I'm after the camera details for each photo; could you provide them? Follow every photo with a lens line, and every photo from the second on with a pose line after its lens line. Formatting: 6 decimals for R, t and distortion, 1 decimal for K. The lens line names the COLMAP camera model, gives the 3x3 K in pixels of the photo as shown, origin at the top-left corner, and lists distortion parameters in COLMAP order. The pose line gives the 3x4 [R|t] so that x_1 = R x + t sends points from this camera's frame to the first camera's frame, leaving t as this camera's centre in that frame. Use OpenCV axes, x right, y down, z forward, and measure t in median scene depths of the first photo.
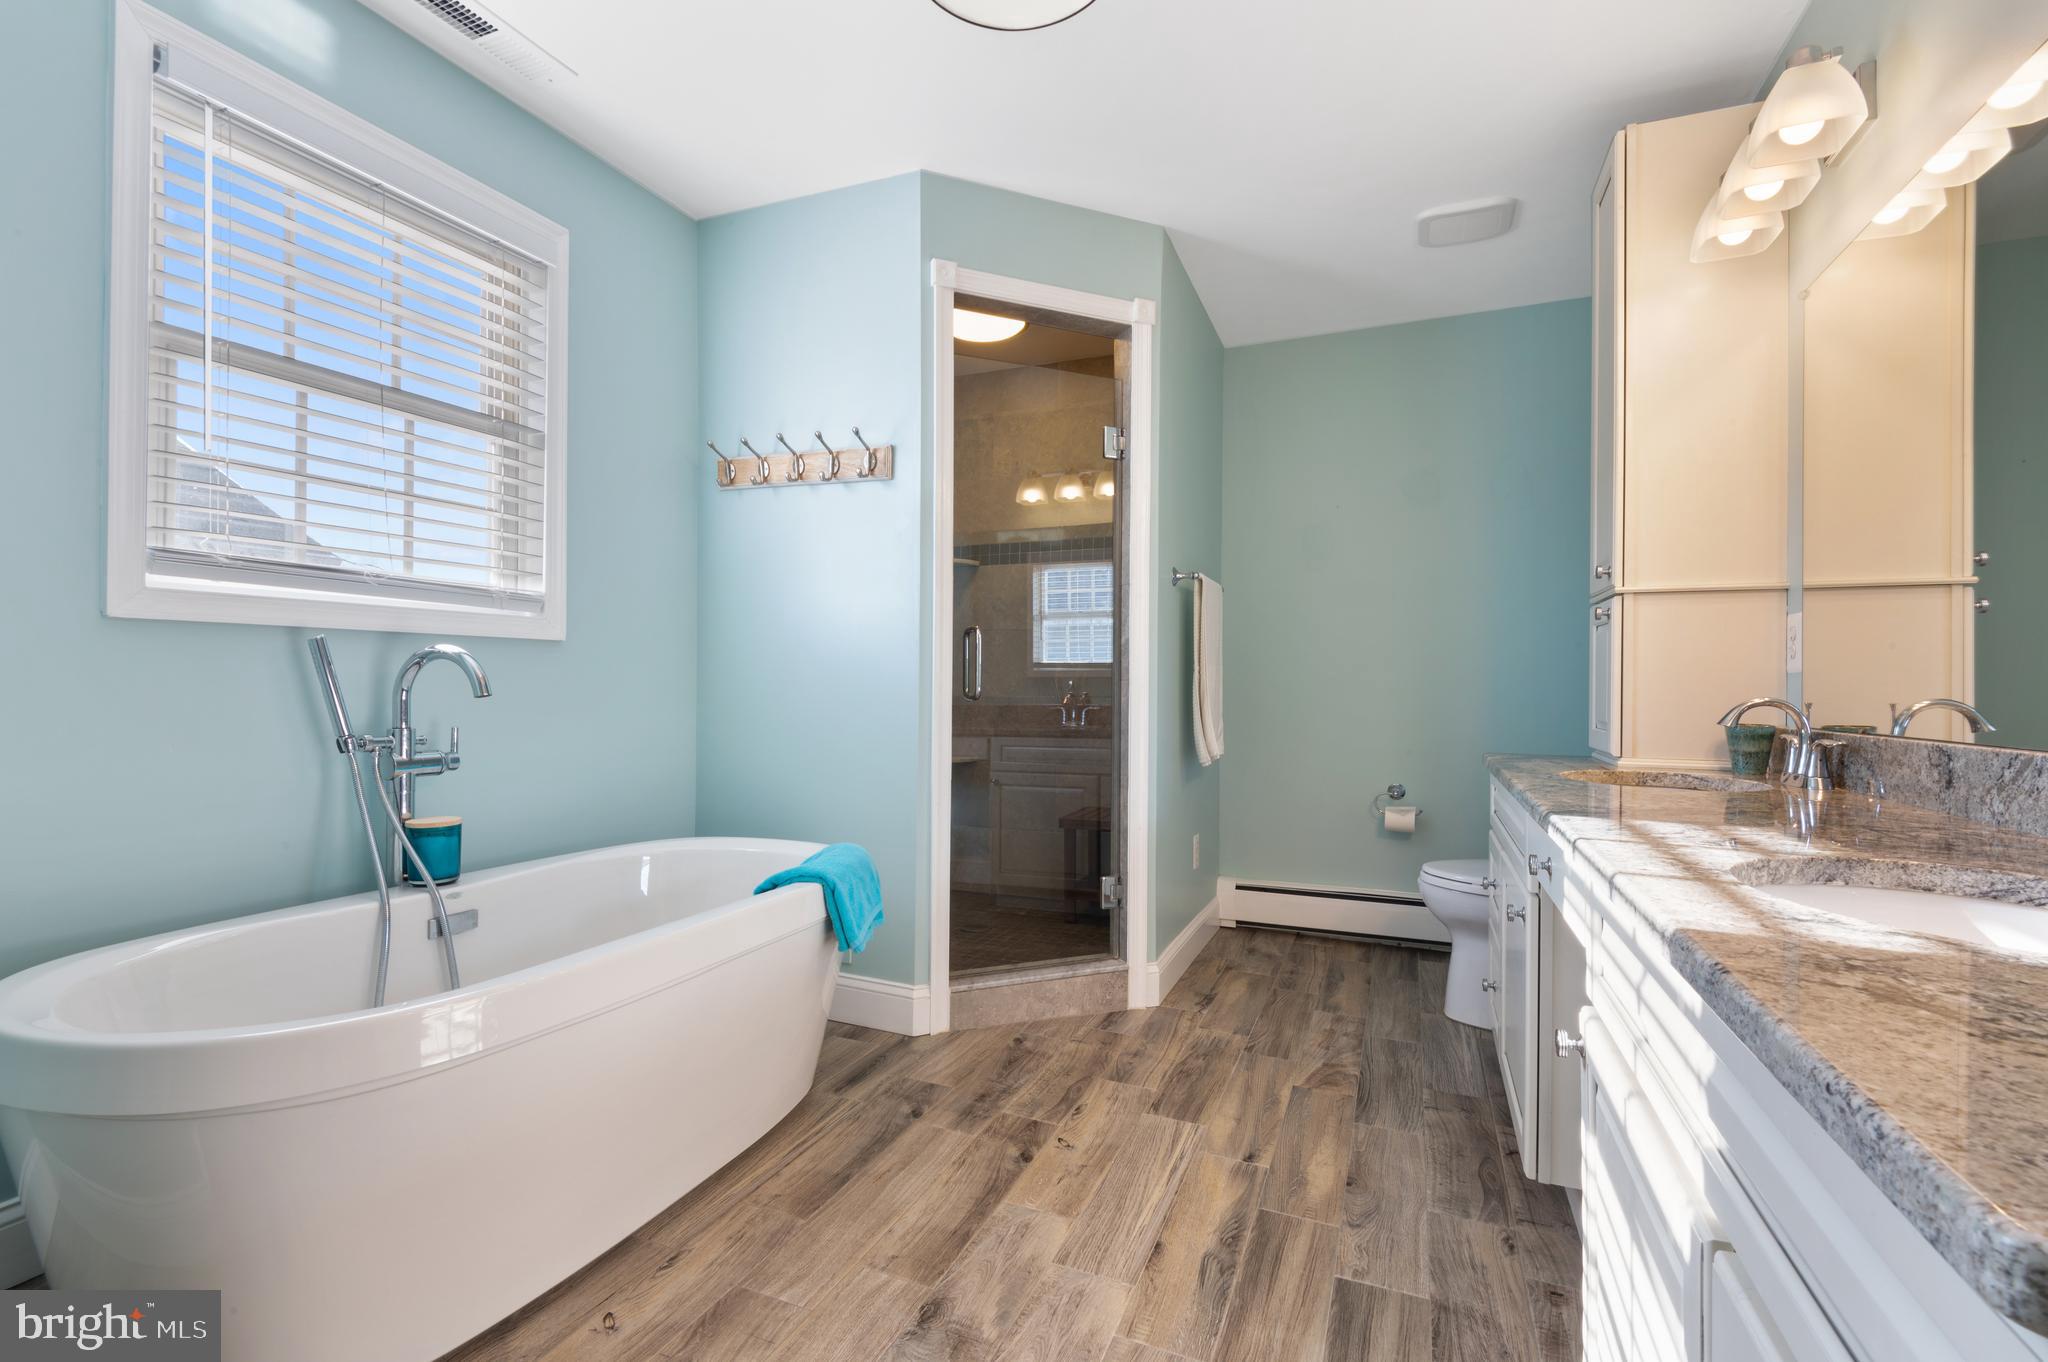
lens RADIAL K [[930.8, 0, 1015.8], [0, 930.8, 678.1], [0, 0, 1]] dist [0.019856, -0.001389]
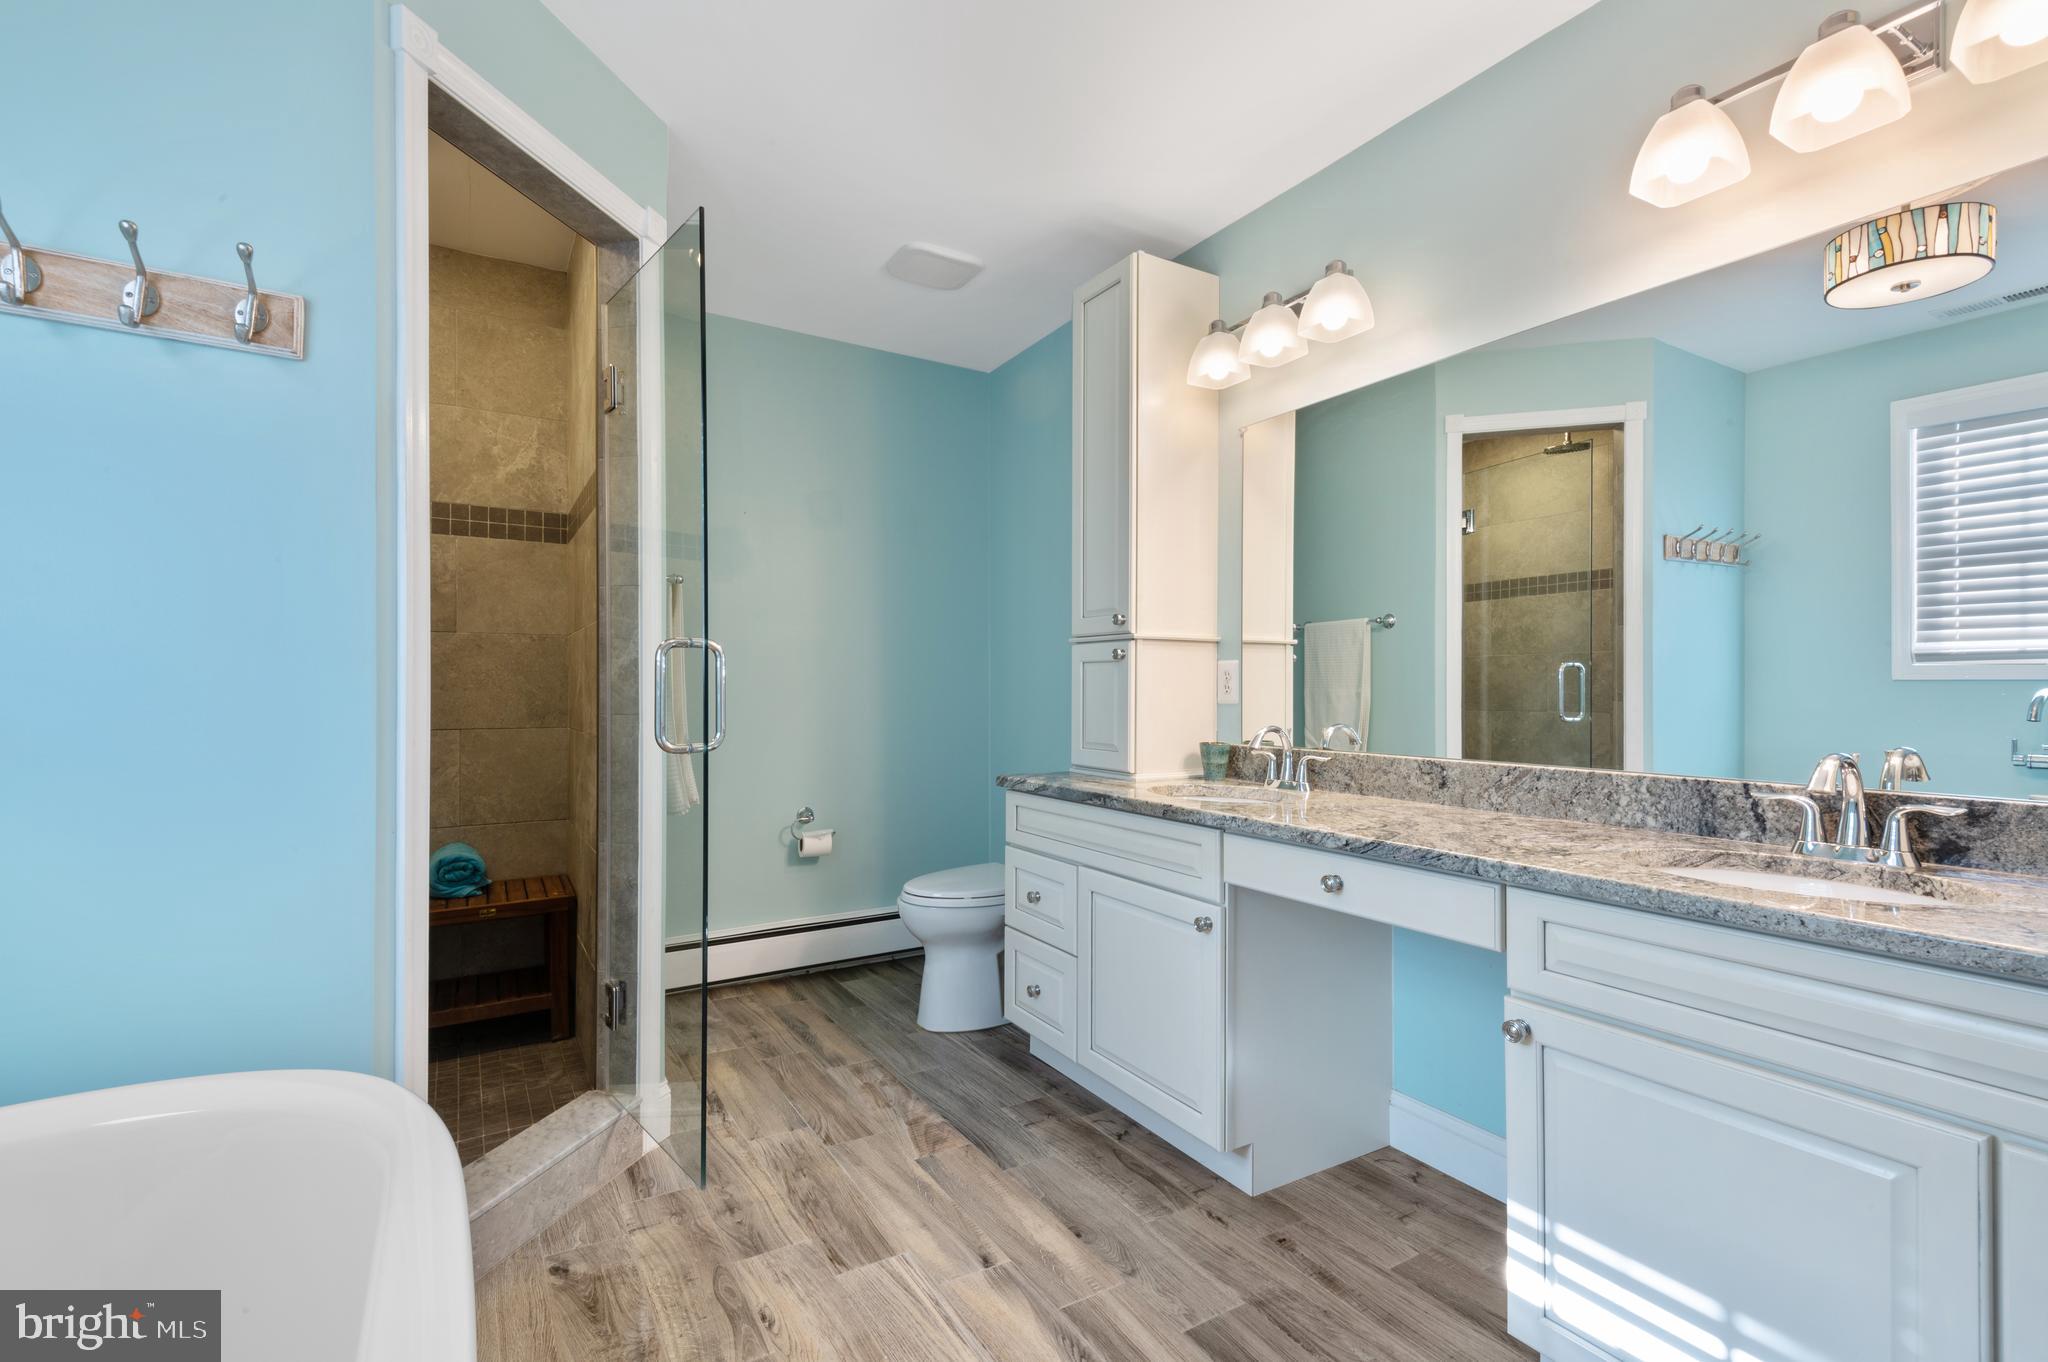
lens RADIAL K [[930.8, 0, 1022.0], [0, 930.8, 687.3], [0, 0, 1]] dist [0.019856, -0.001389]
pose [[0.583274, -0.006950, 0.812246, -0.398950], [-0.003462, 0.999933, 0.011042, -0.038388], [-0.812268, -0.009253, 0.583211, 0.404426]]
